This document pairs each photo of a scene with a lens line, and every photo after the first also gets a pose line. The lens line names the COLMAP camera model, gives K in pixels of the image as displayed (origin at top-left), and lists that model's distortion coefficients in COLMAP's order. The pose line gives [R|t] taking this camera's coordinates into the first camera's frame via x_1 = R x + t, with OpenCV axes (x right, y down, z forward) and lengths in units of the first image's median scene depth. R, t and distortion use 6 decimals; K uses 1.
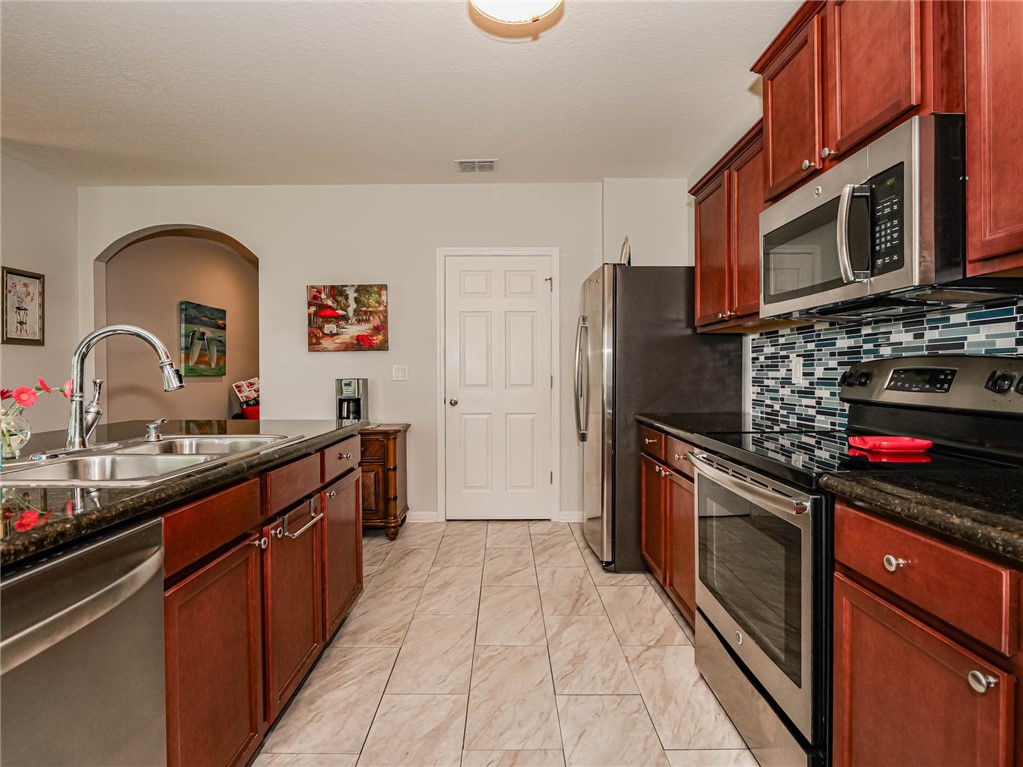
lens RADIAL K [[516.8, 0, 504.9], [0, 516.8, 377.4], [0, 0, 1]] dist [-0.000908, -0.000699]
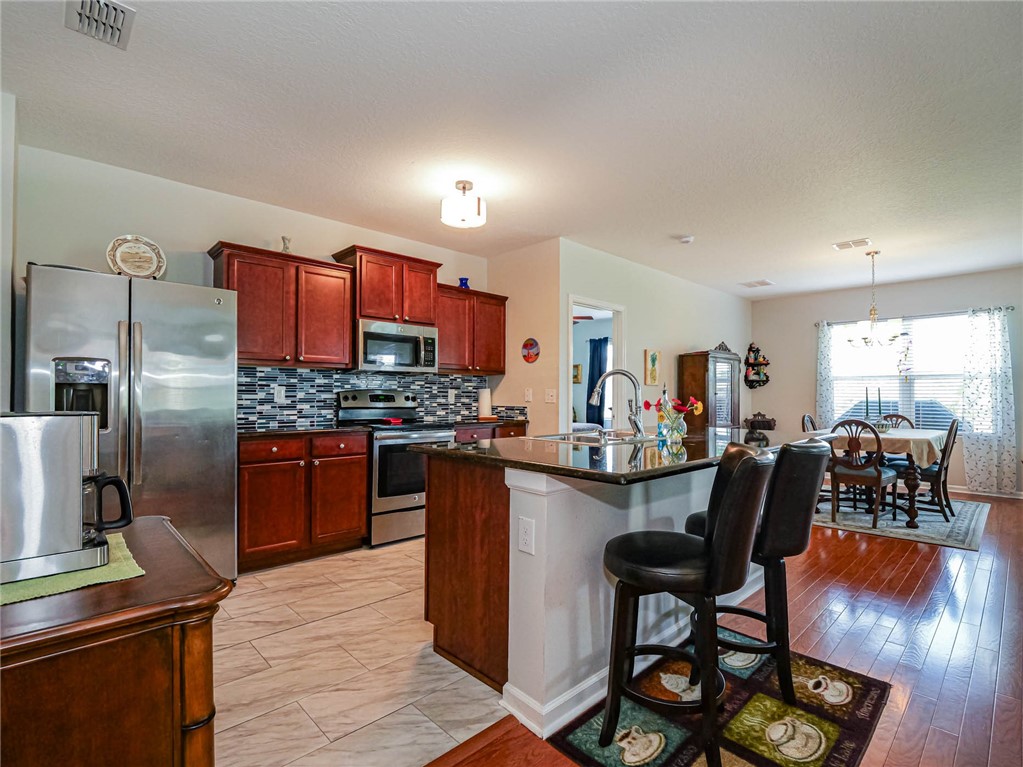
lens RADIAL K [[496.9, 0, 509.5], [0, 496.9, 389.2], [0, 0, 1]] dist [-0.014813, -0.000269]
pose [[-0.691752, 0.010351, 0.722061, -0.999616], [0.005638, 0.999944, -0.008934, -0.009976], [-0.722113, -0.002109, -0.691772, 1.429184]]
